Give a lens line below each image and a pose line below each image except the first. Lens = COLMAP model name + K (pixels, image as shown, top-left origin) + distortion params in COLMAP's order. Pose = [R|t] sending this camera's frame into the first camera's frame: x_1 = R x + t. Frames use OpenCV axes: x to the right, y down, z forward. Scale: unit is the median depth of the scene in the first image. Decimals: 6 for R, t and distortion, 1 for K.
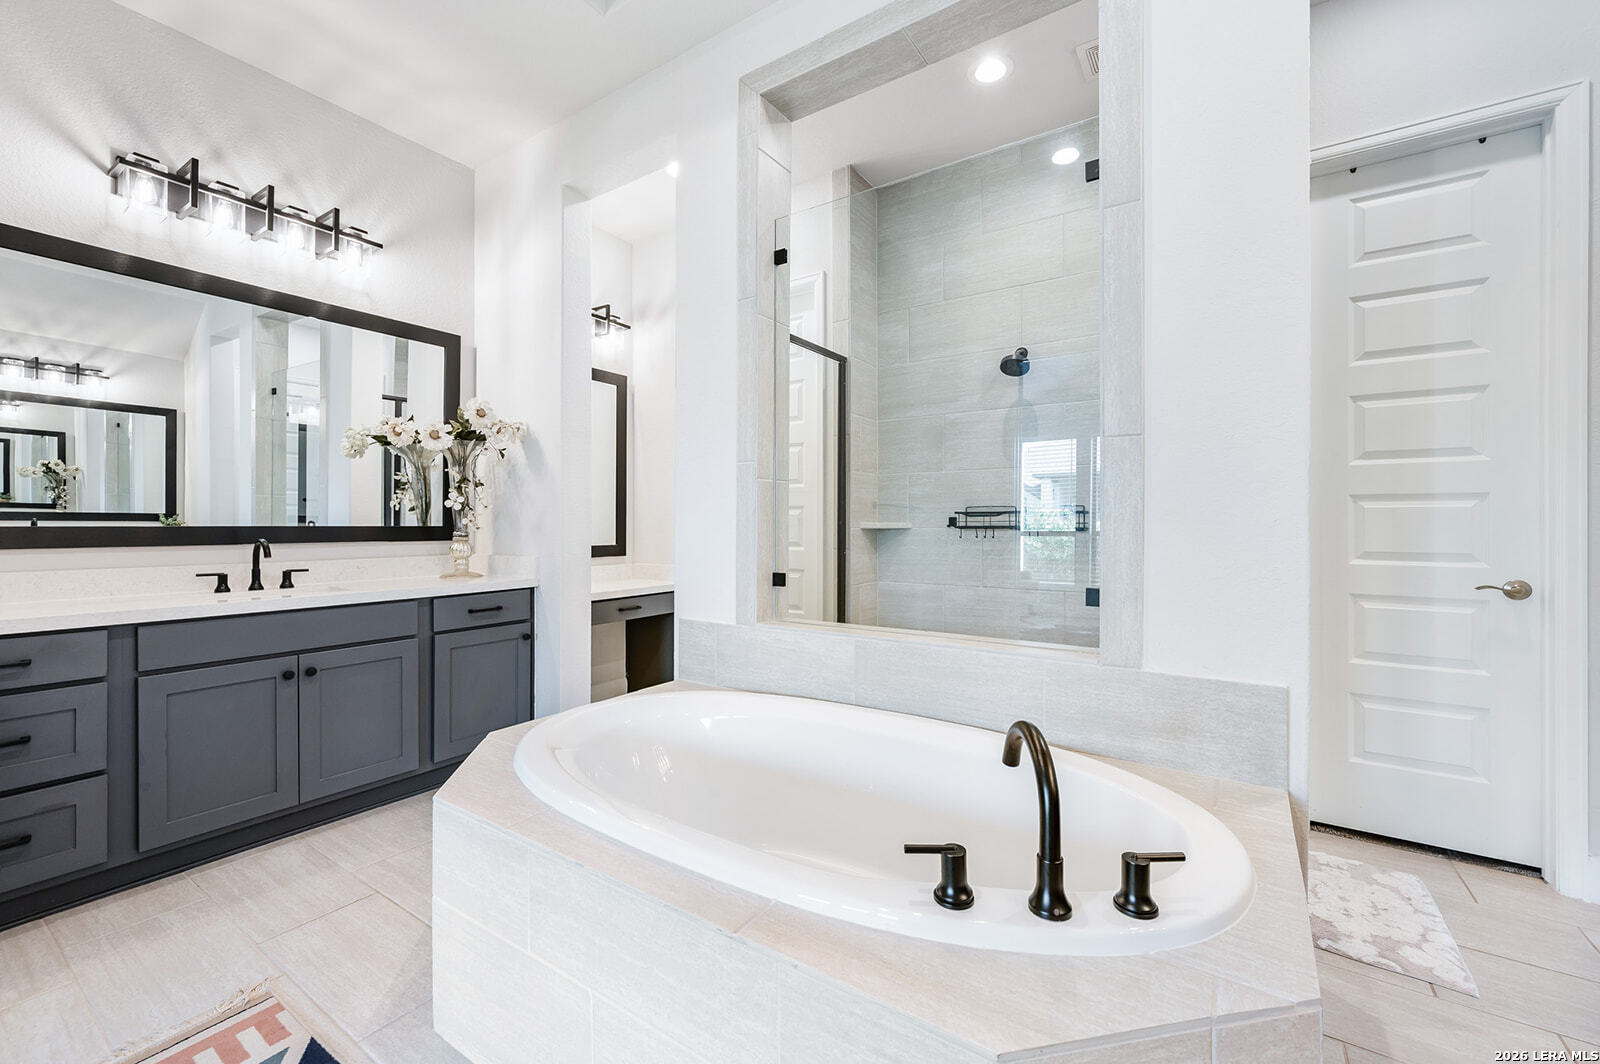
lens RADIAL K [[644.5, 0, 804.2], [0, 644.5, 523.7], [0, 0, 1]] dist [-0.004514, 0.000182]
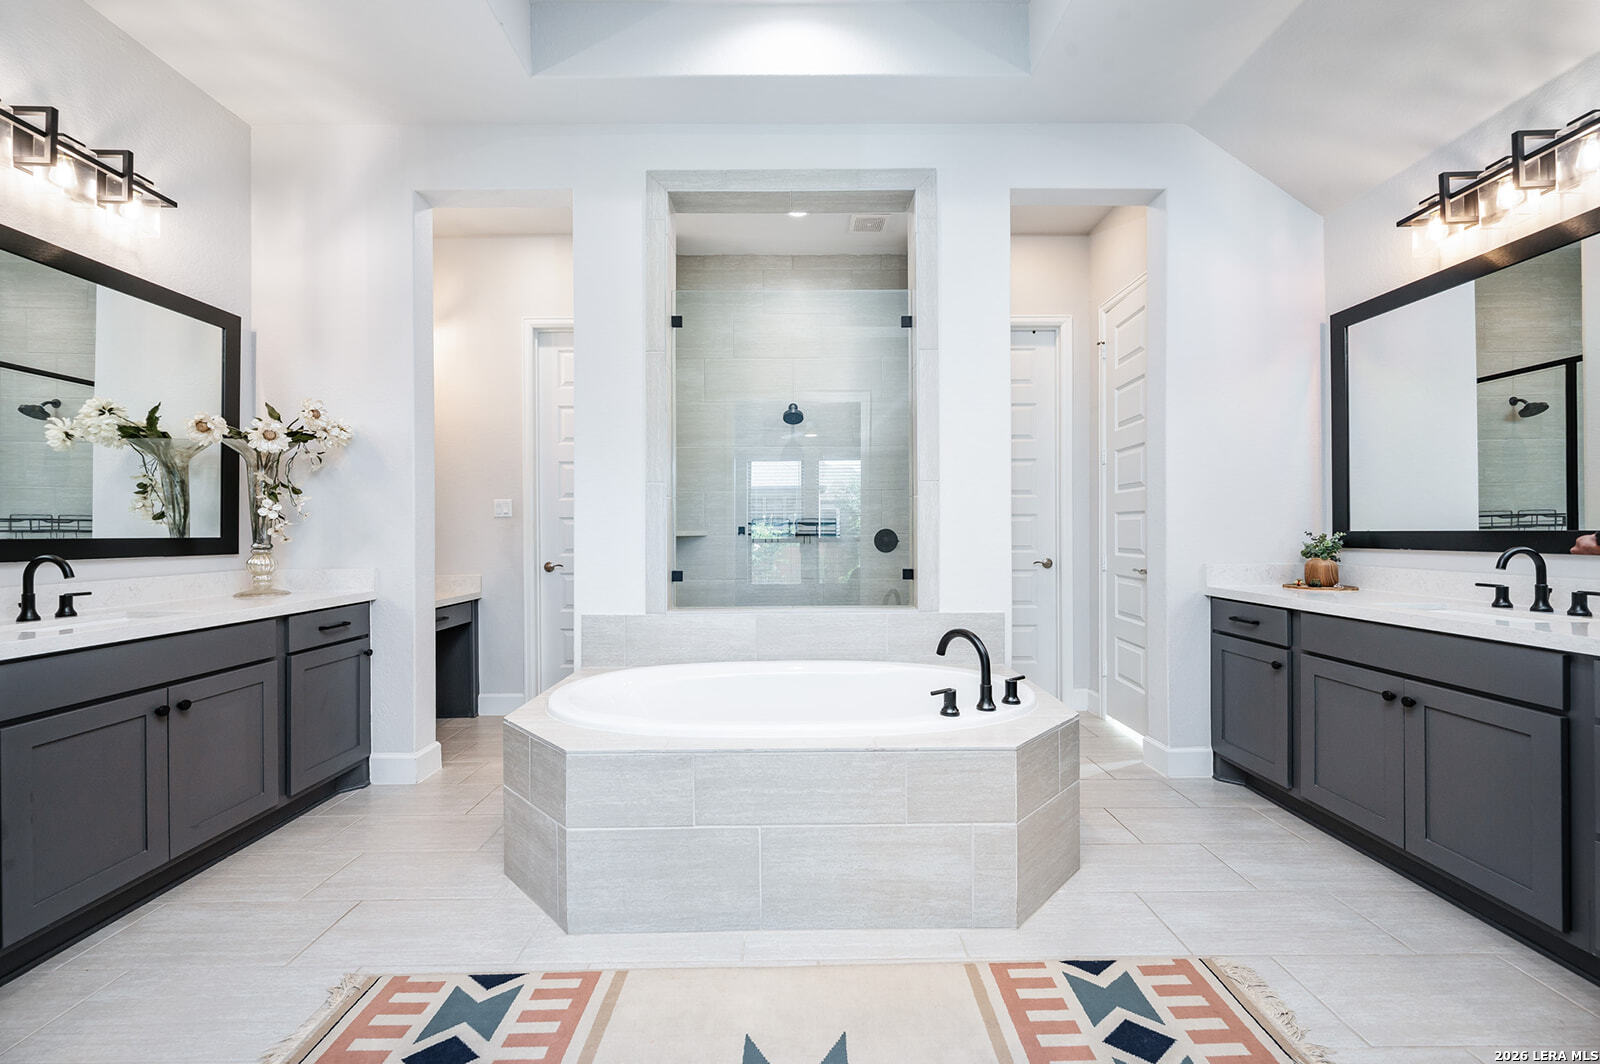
lens RADIAL K [[644.5, 0, 792.5], [0, 644.5, 534.5], [0, 0, 1]] dist [-0.004514, 0.000182]
pose [[0.827599, -0.007265, 0.561273, -0.505709], [0.005367, 0.999973, 0.005030, -0.000615], [-0.561295, -0.001151, 0.827615, -0.159304]]
